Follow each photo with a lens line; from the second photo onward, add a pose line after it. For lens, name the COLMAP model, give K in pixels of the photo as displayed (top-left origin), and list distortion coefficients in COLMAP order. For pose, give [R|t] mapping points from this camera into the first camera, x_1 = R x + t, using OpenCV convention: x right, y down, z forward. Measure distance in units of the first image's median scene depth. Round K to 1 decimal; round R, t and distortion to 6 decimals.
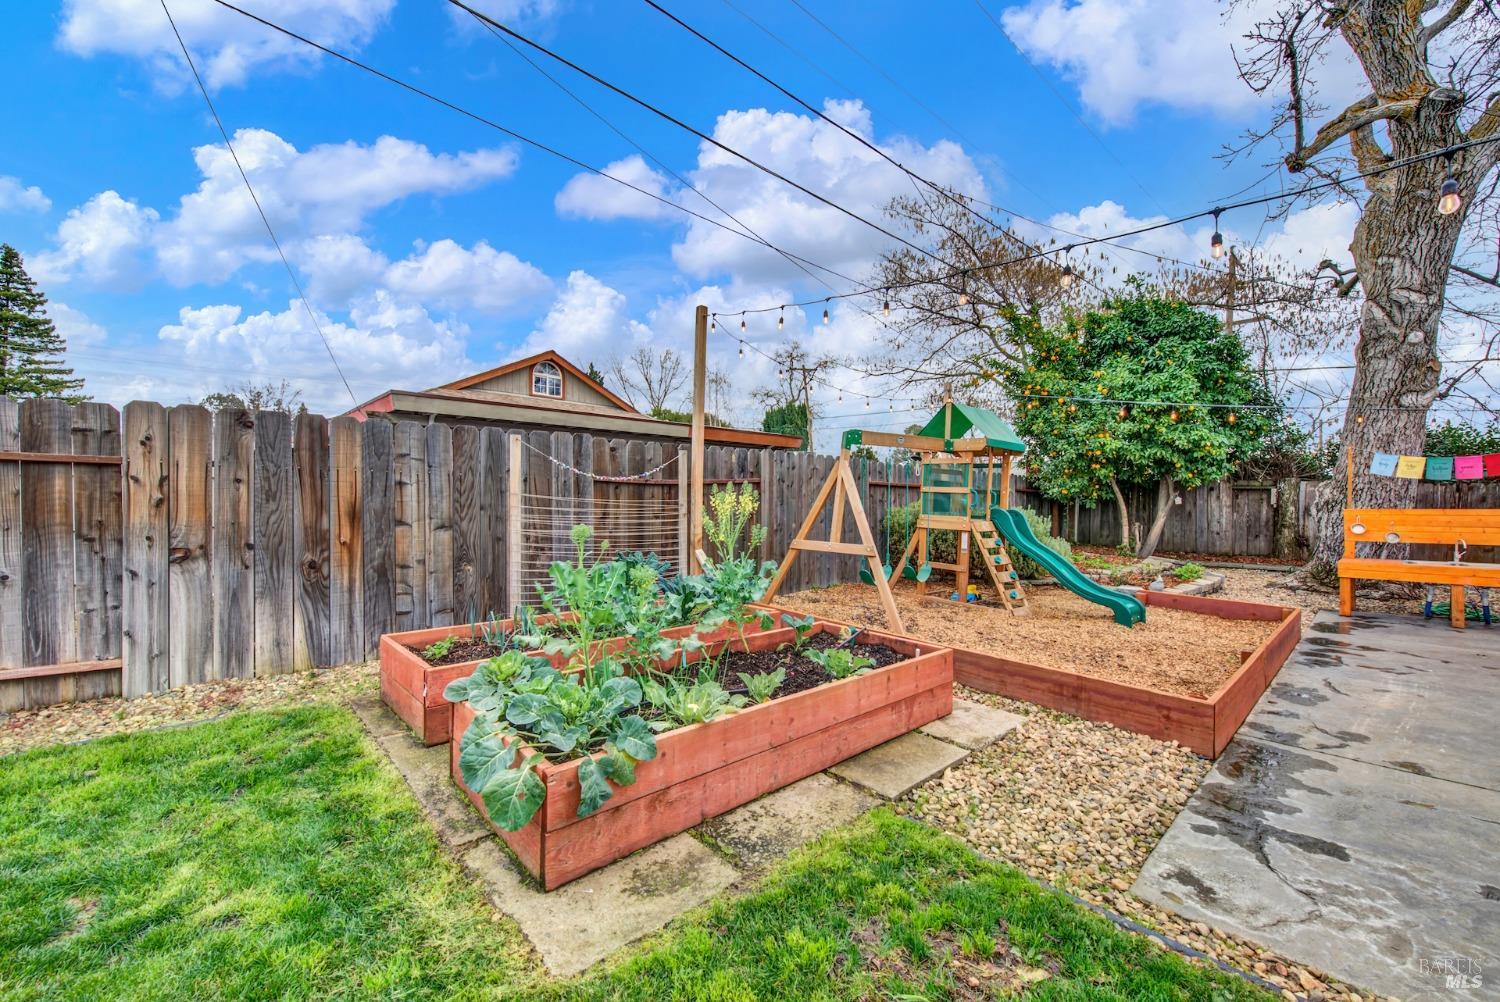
lens RADIAL K [[599.0, 0, 754.7], [0, 599.0, 508.8], [0, 0, 1]] dist [0.004686, -0.002474]
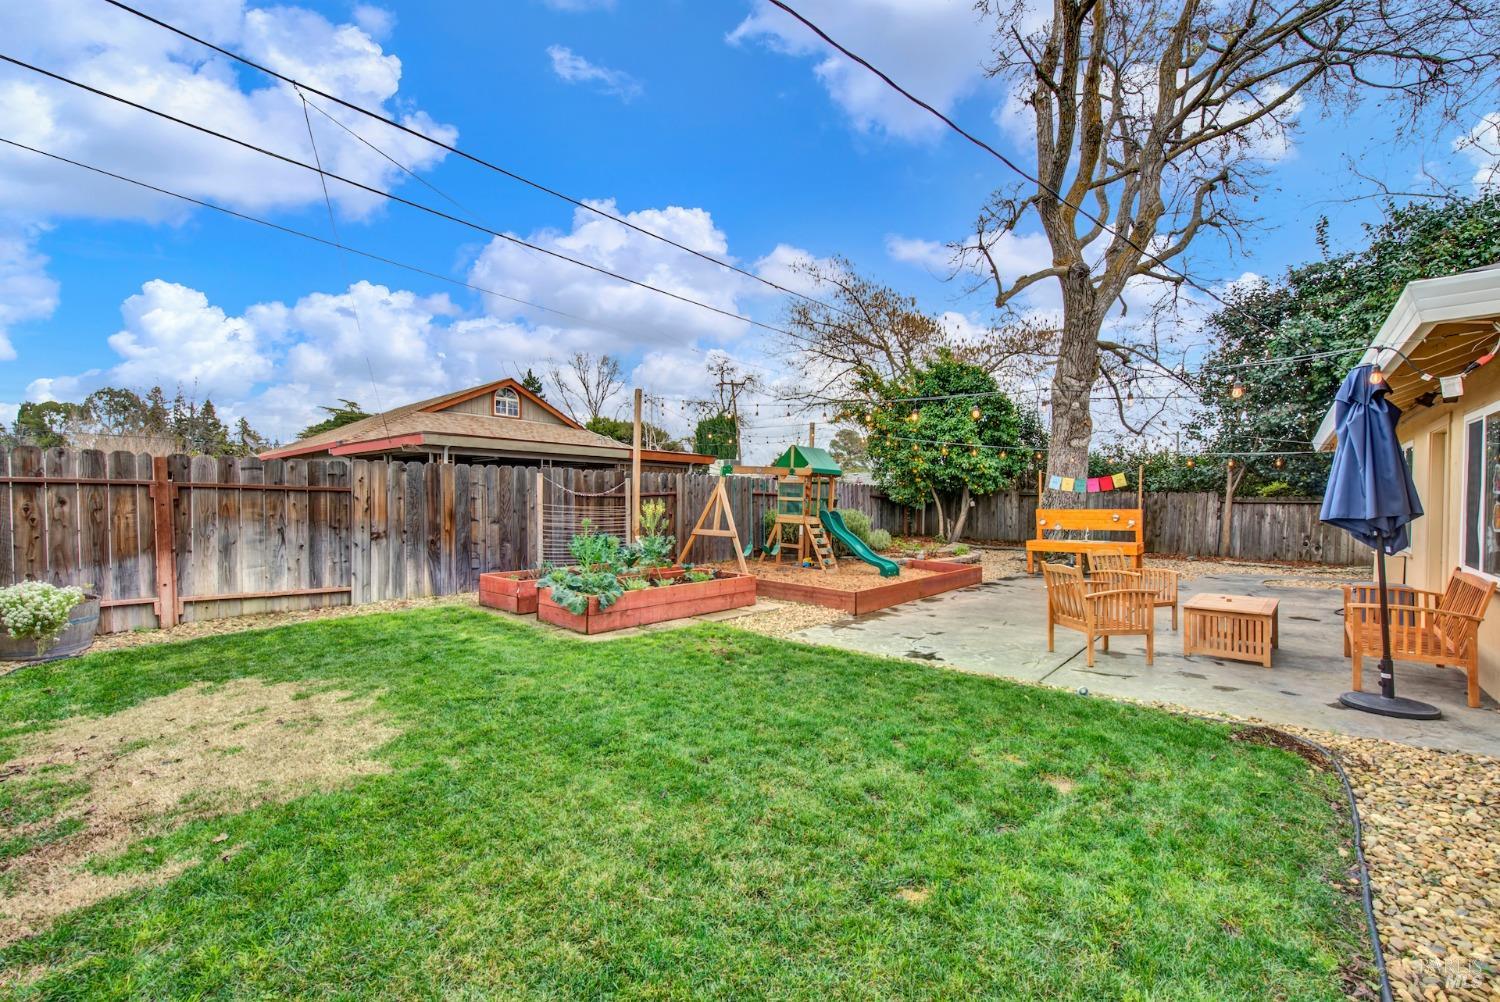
lens RADIAL K [[599.0, 0, 754.7], [0, 599.0, 508.8], [0, 0, 1]] dist [0.004686, -0.002474]
pose [[0.994768, -0.004232, 0.102071, 0.049295], [0.004414, 0.999989, -0.001558, -0.002293], [-0.102064, 0.002000, 0.994776, -0.549357]]
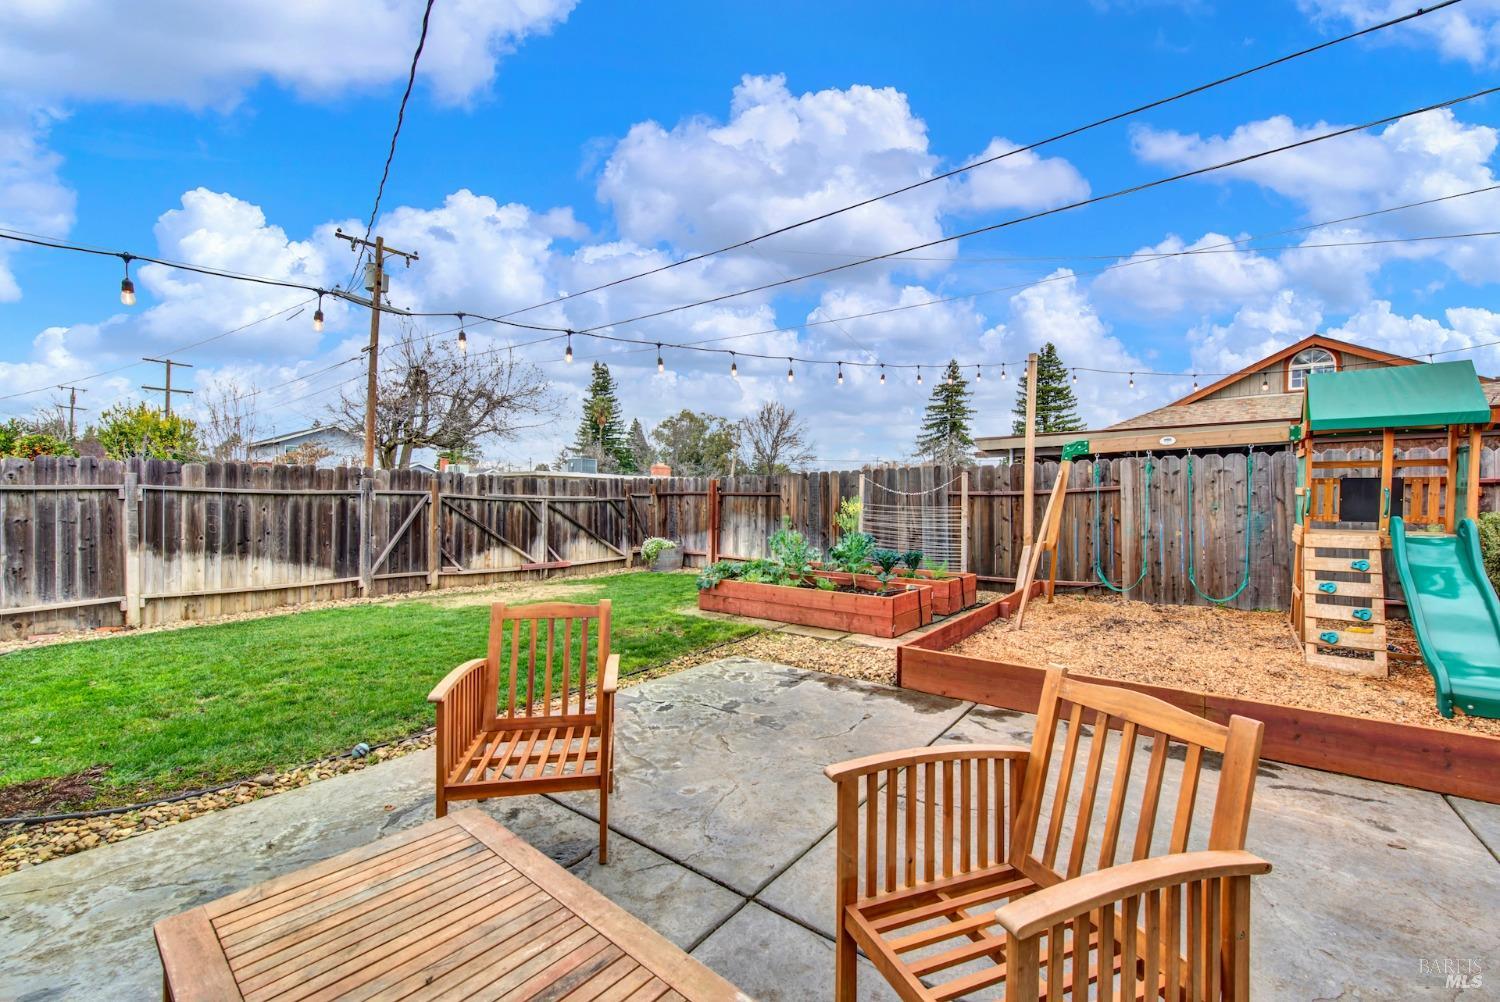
lens RADIAL K [[599.0, 0, 754.7], [0, 599.0, 508.8], [0, 0, 1]] dist [0.004686, -0.002474]
pose [[0.171589, -0.003860, -0.985161, 0.857496], [-0.017158, 0.999829, -0.006906, 0.006967], [0.985019, 0.018088, 0.171493, 0.171894]]
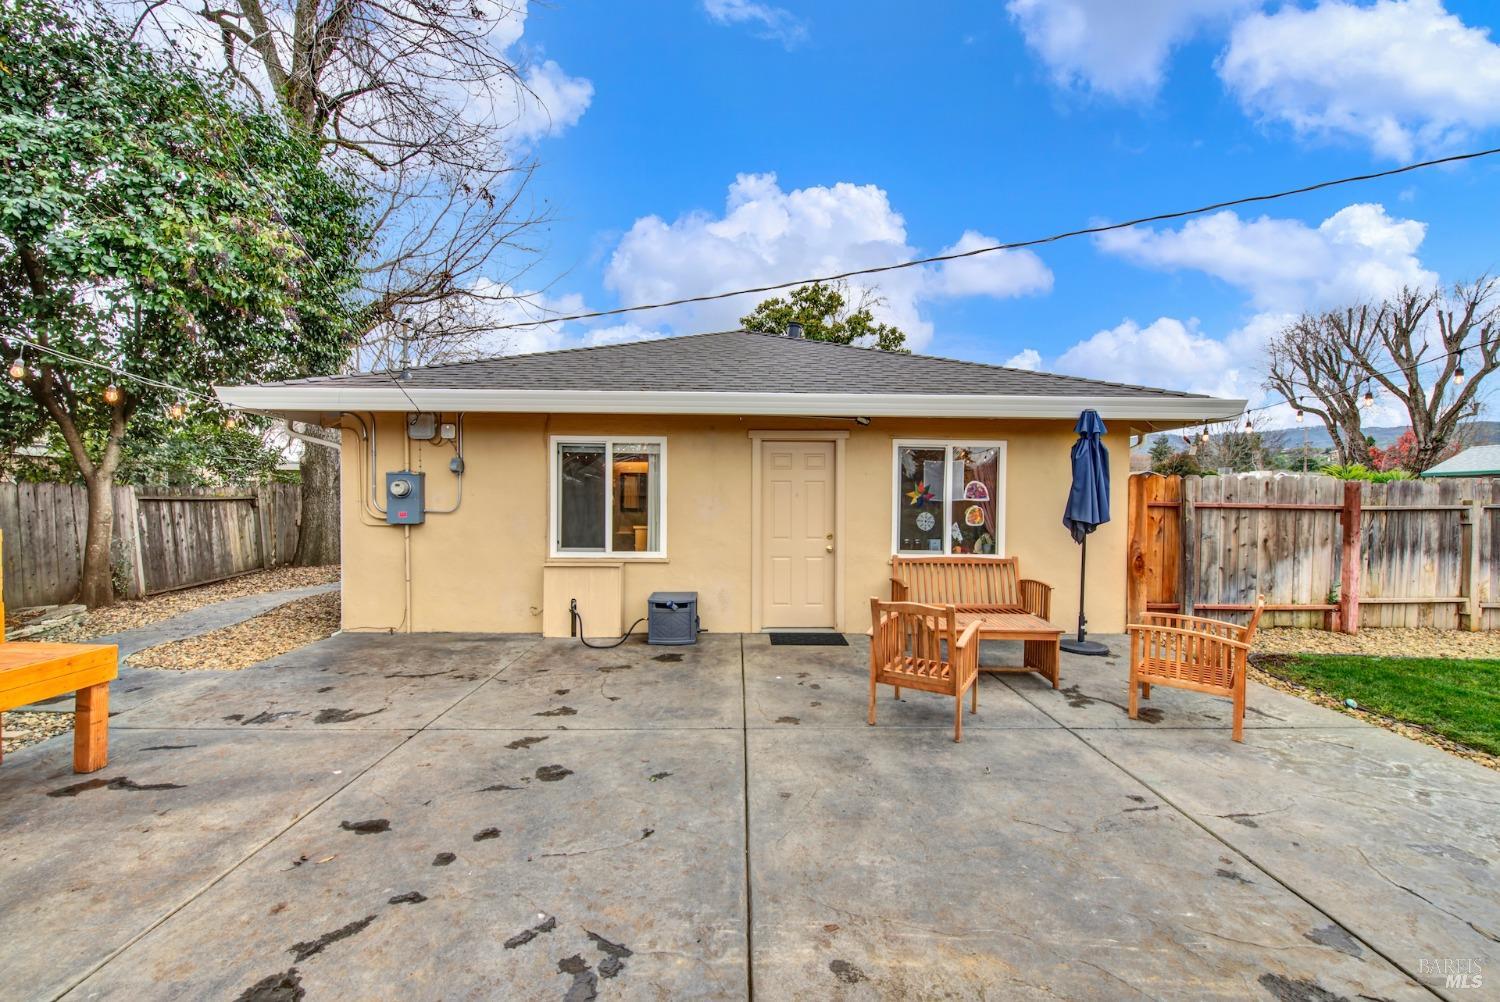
lens RADIAL K [[599.9, 0, 755.9], [0, 599.9, 502.1], [0, 0, 1]] dist [-0.000080, 0.000052]
pose [[-0.742713, -0.018307, 0.669359, 0.455690], [-0.004055, 0.999731, 0.022843, -0.030219], [-0.669597, 0.014252, -0.742588, 0.776357]]
